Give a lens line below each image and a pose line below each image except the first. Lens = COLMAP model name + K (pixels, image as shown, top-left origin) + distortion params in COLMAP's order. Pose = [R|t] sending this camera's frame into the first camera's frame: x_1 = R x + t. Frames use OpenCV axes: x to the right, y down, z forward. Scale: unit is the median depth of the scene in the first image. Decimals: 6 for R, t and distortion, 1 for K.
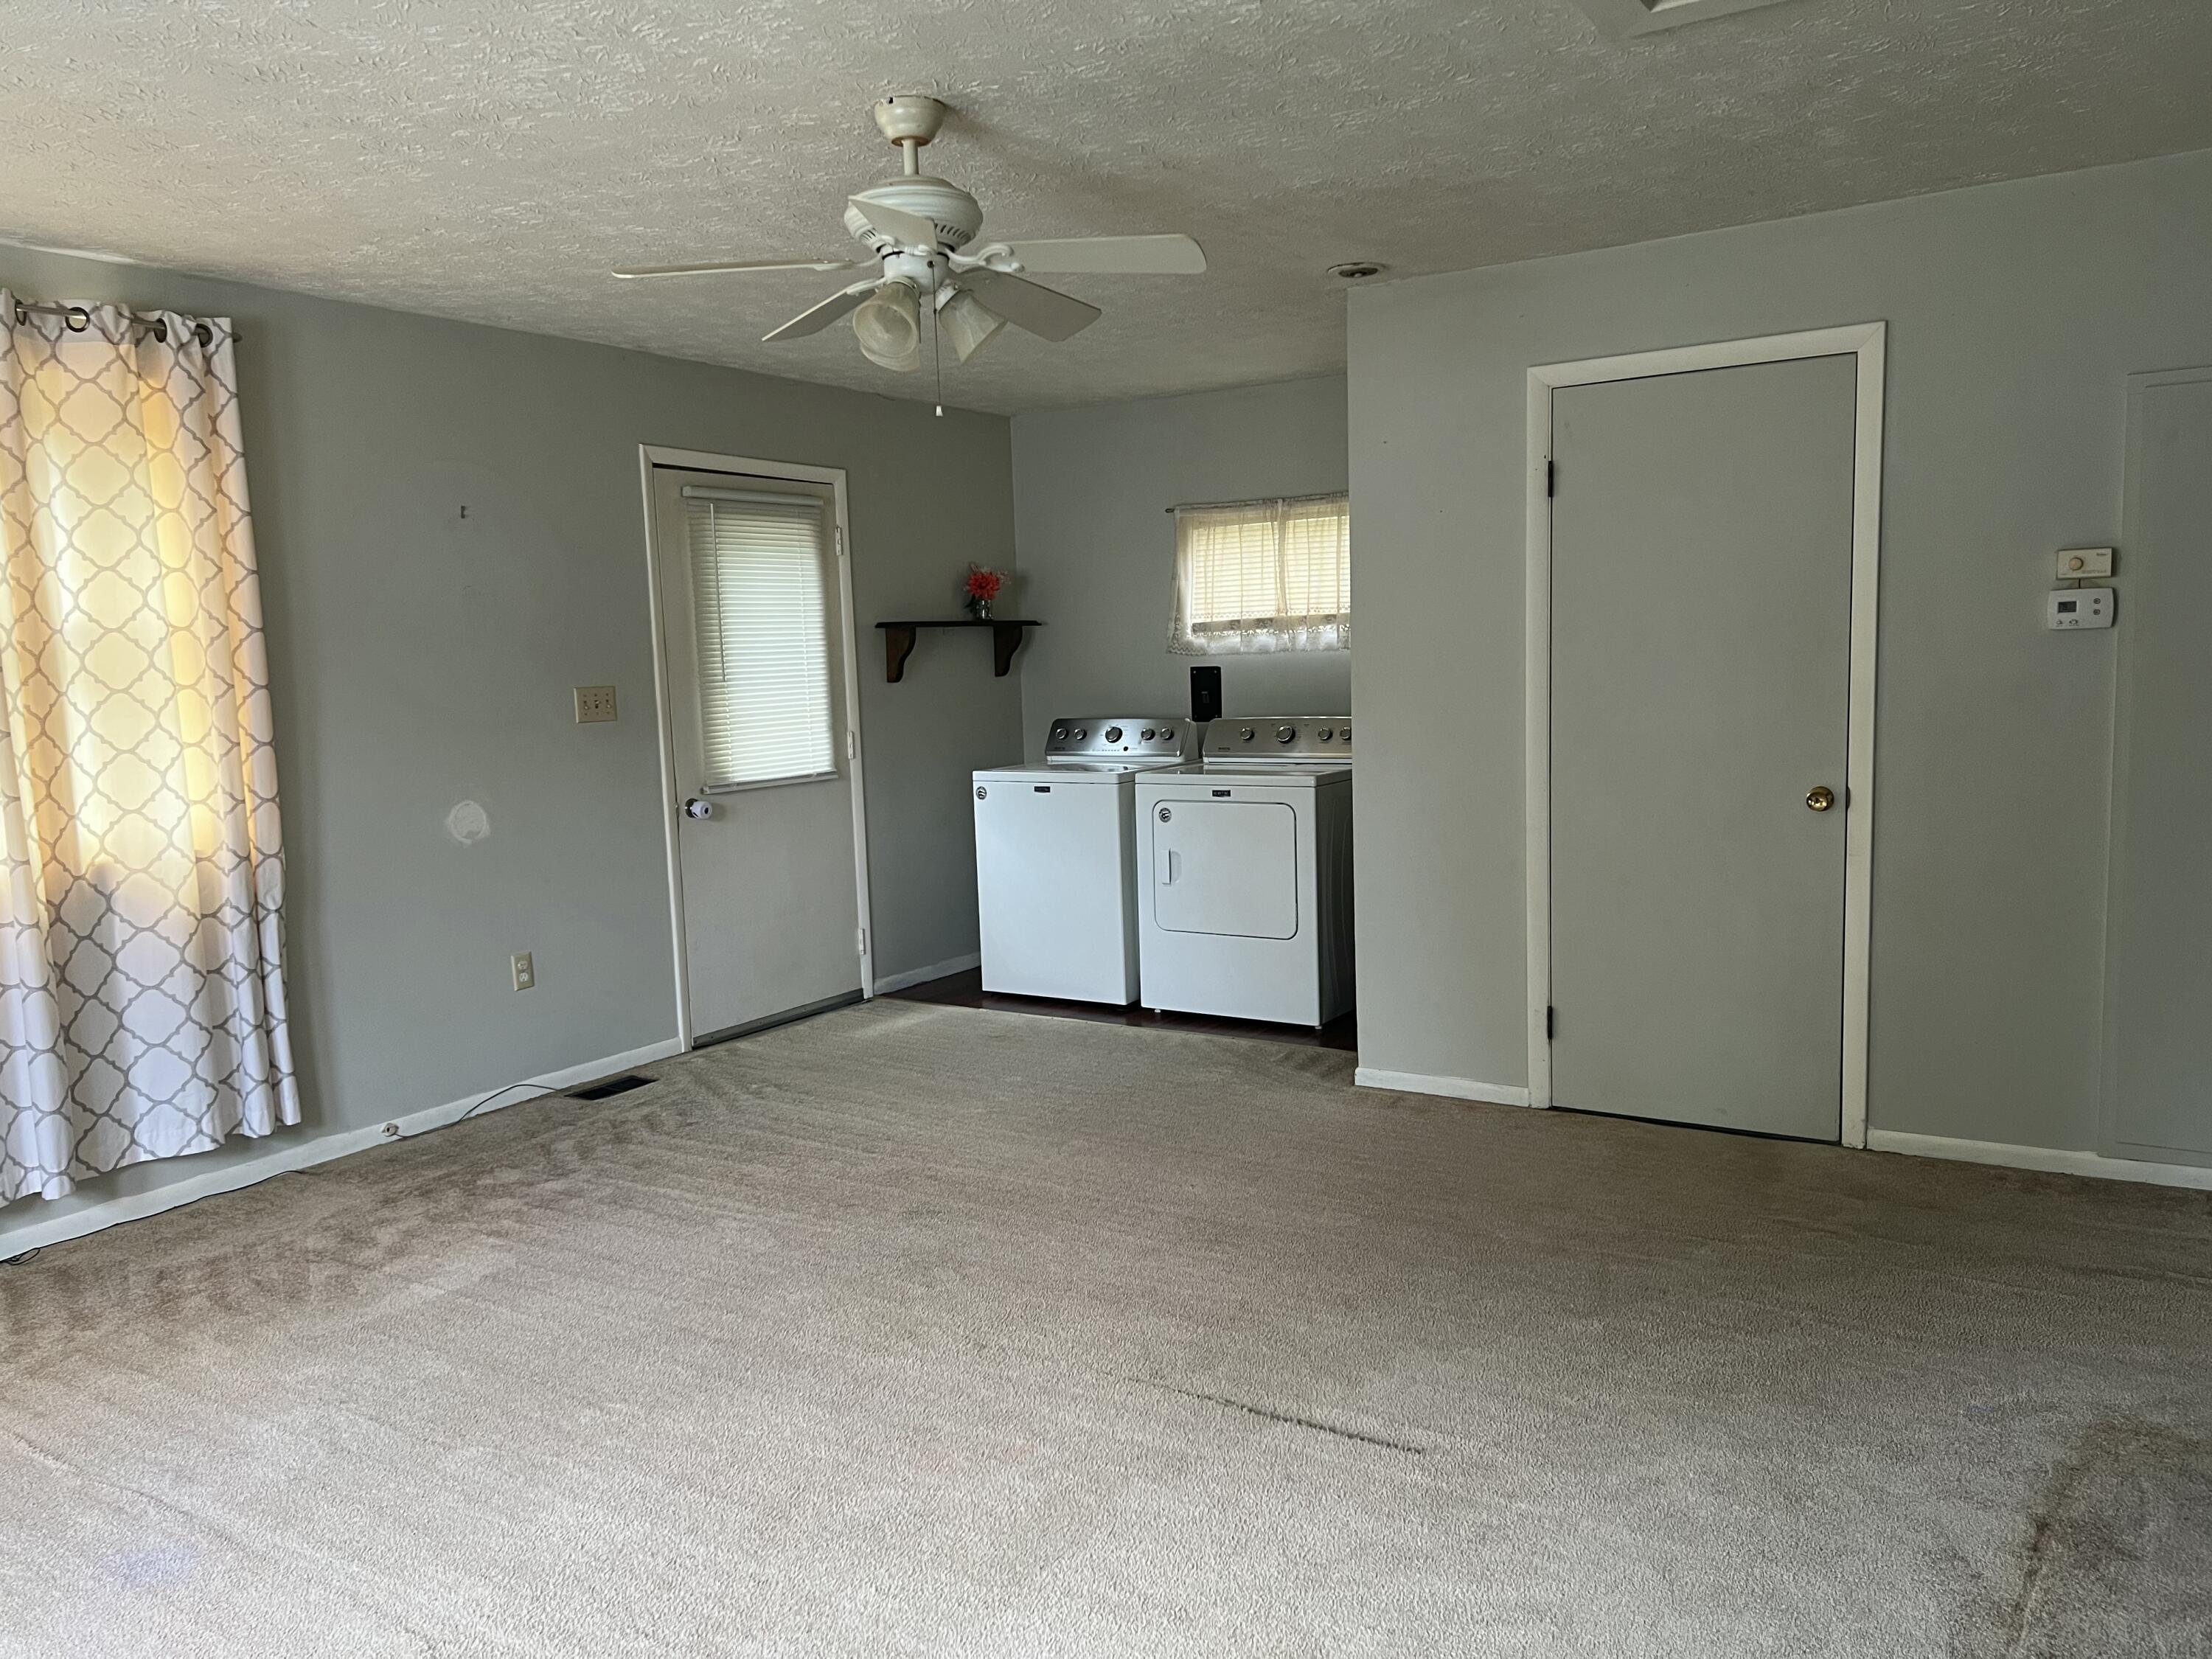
lens RADIAL K [[1623.1, 0, 1091.3], [0, 1623.1, 845.5], [0, 0, 1]] dist [0.043024, -0.059441]
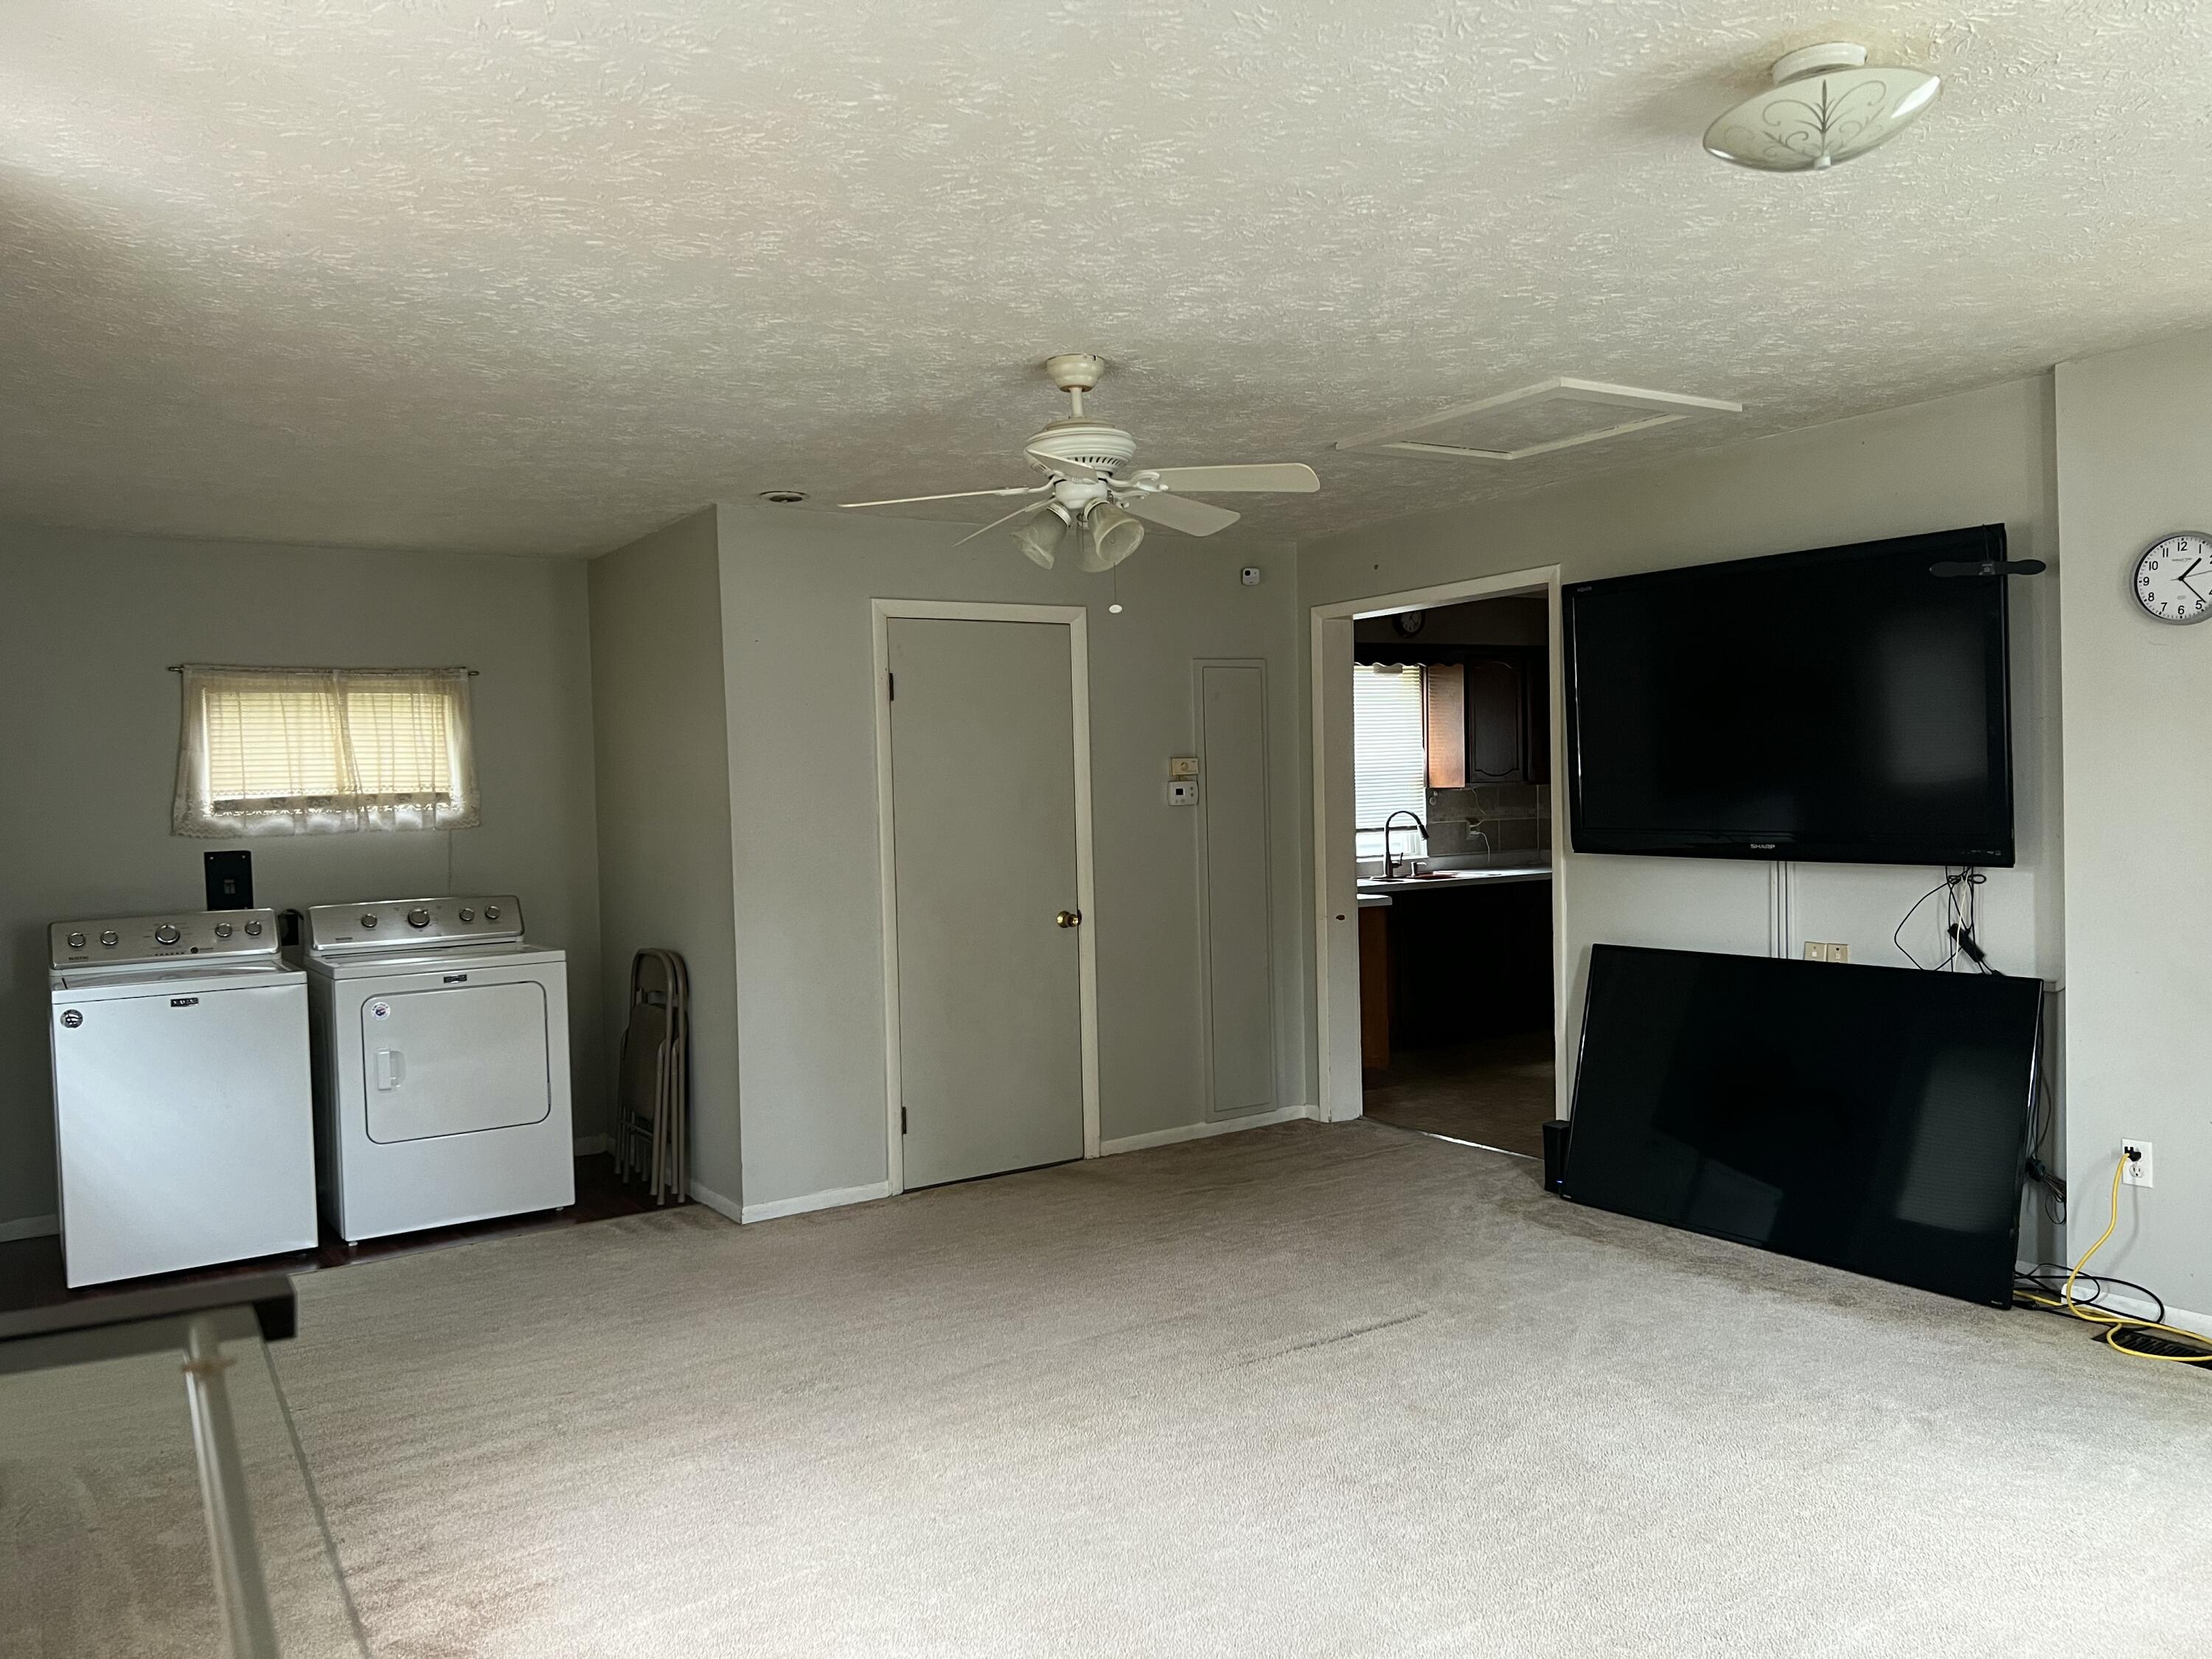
lens RADIAL K [[1623.1, 0, 1091.3], [0, 1623.1, 845.5], [0, 0, 1]] dist [0.043024, -0.059441]
pose [[0.402777, -0.010832, 0.915234, -0.729347], [0.127335, 0.990869, -0.044311, -0.022959], [-0.906398, 0.134389, 0.400479, 0.327454]]
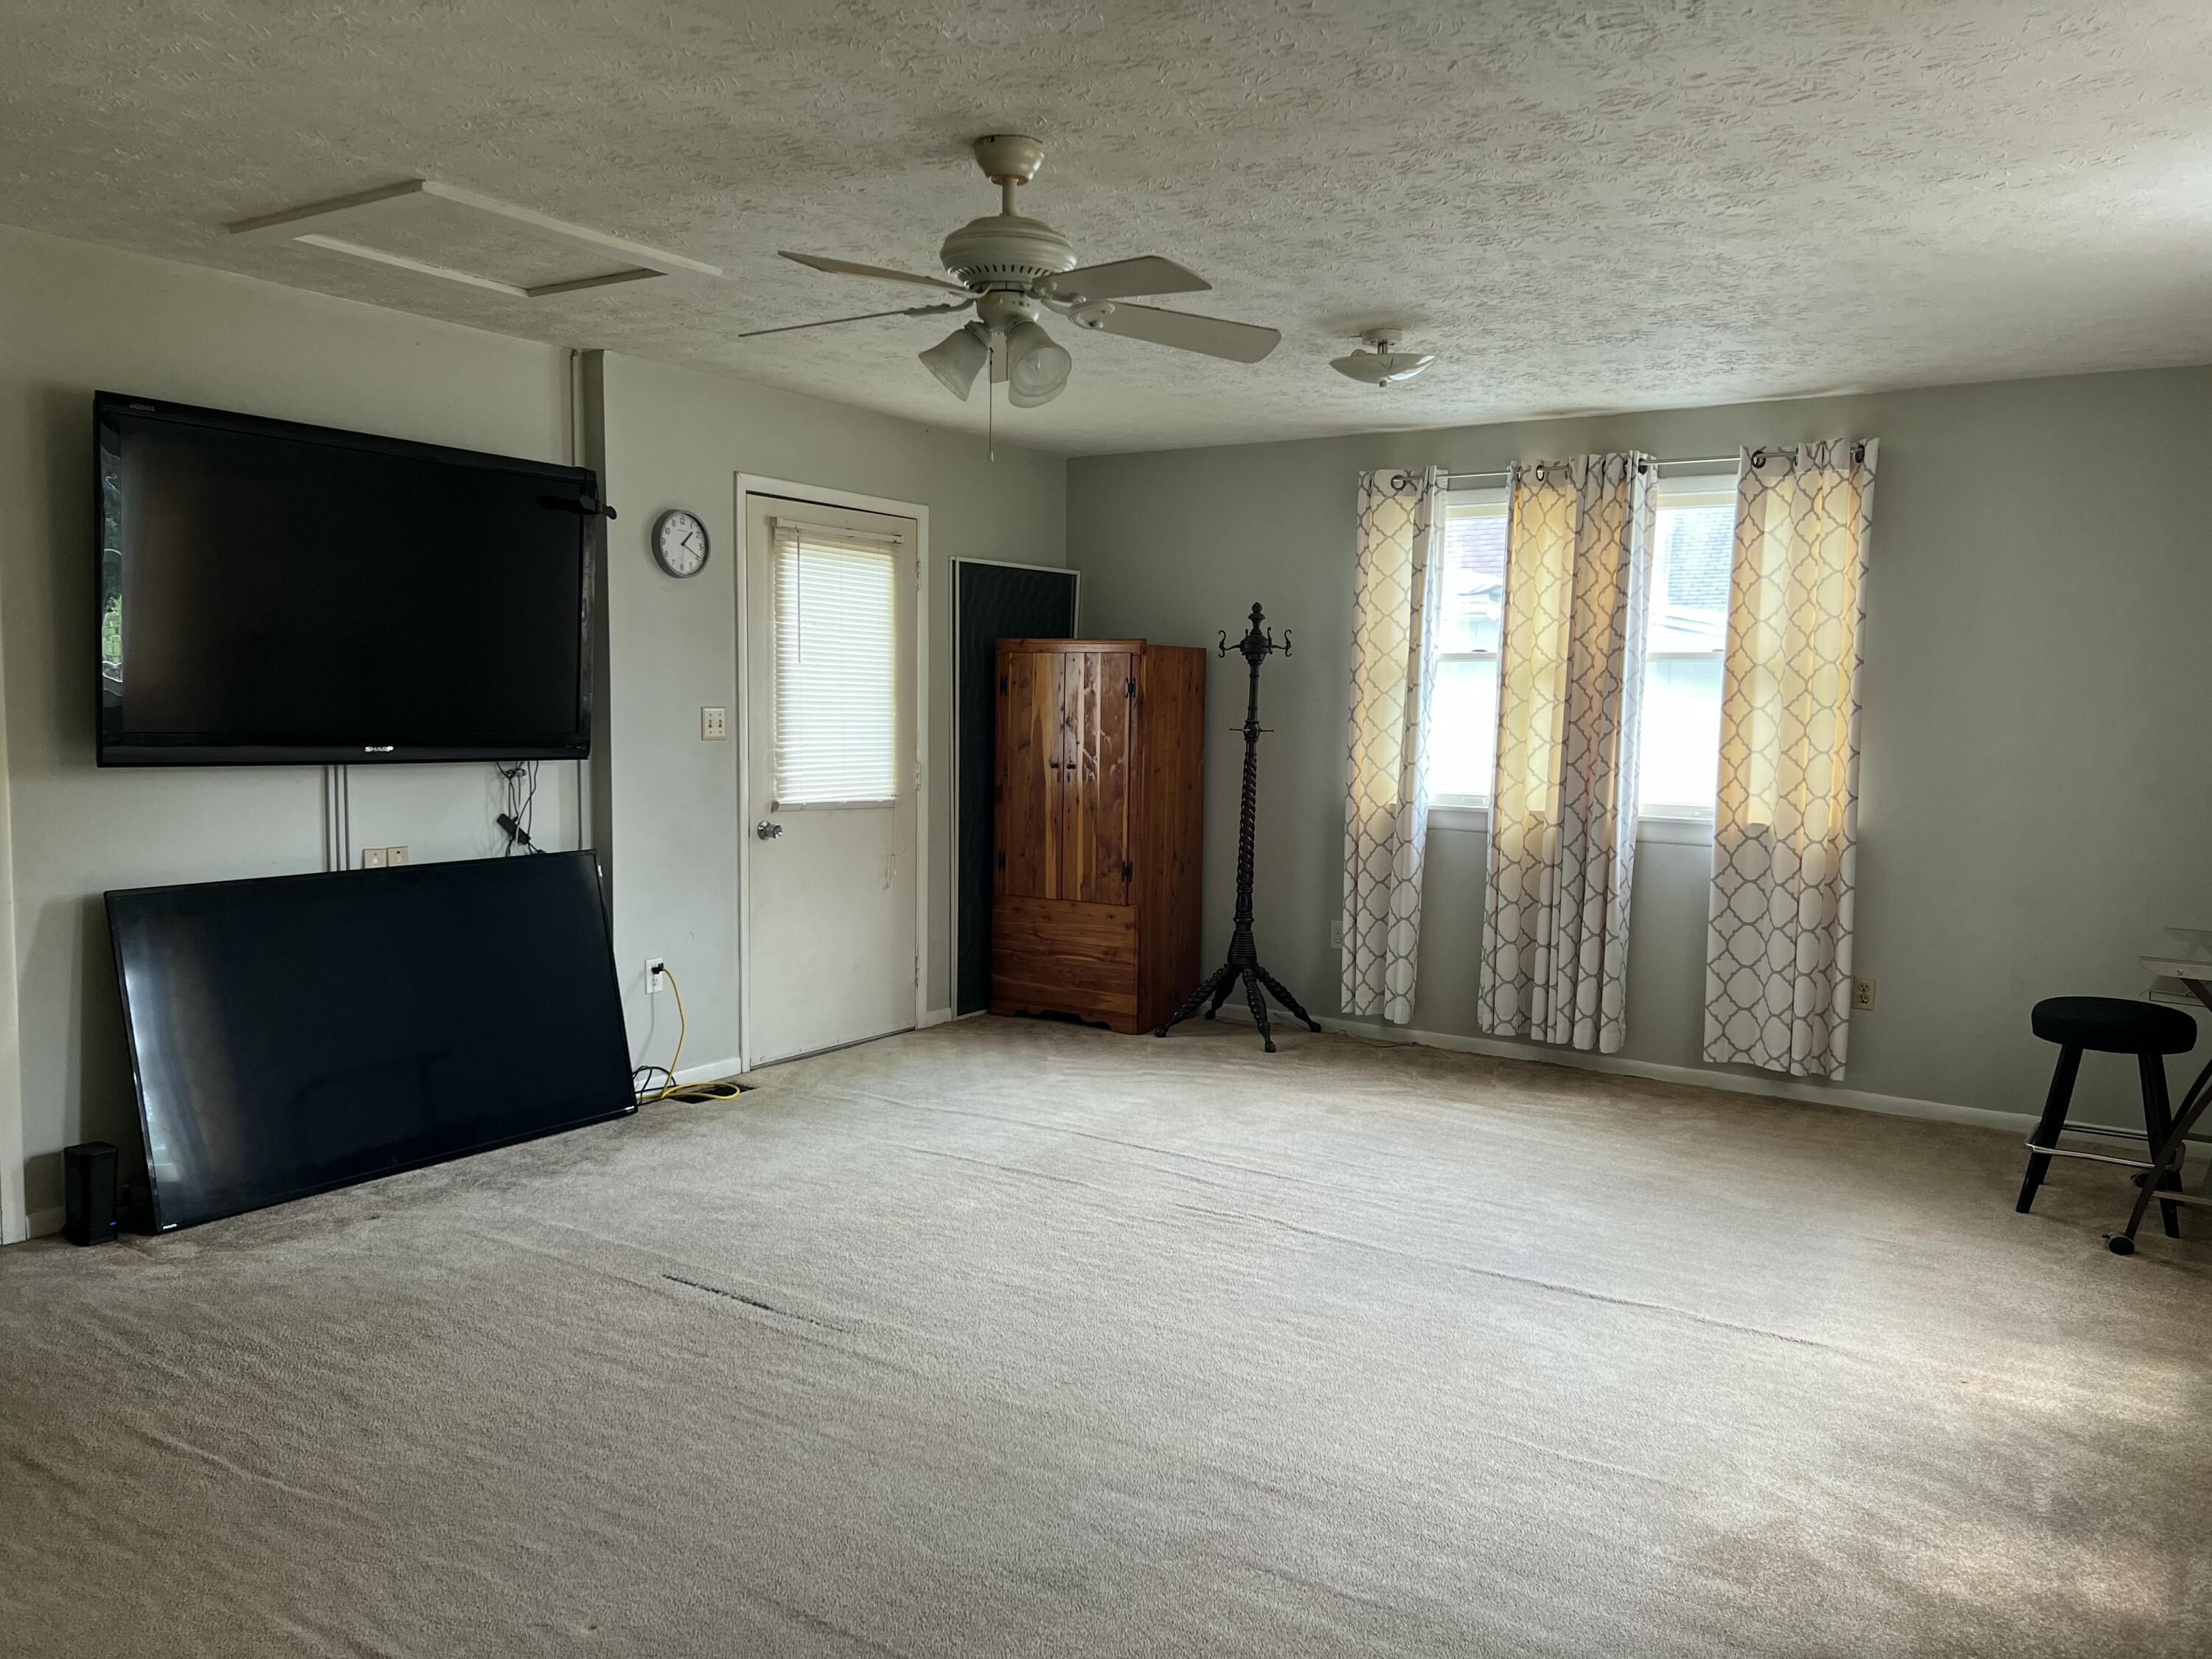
lens RADIAL K [[1623.1, 0, 1091.3], [0, 1623.1, 845.5], [0, 0, 1]] dist [0.043024, -0.059441]
pose [[-0.999626, 0.018780, 0.019883, -0.103833], [0.022546, 0.977363, 0.210363, -0.141452], [-0.015482, 0.210732, -0.977421, 1.228488]]
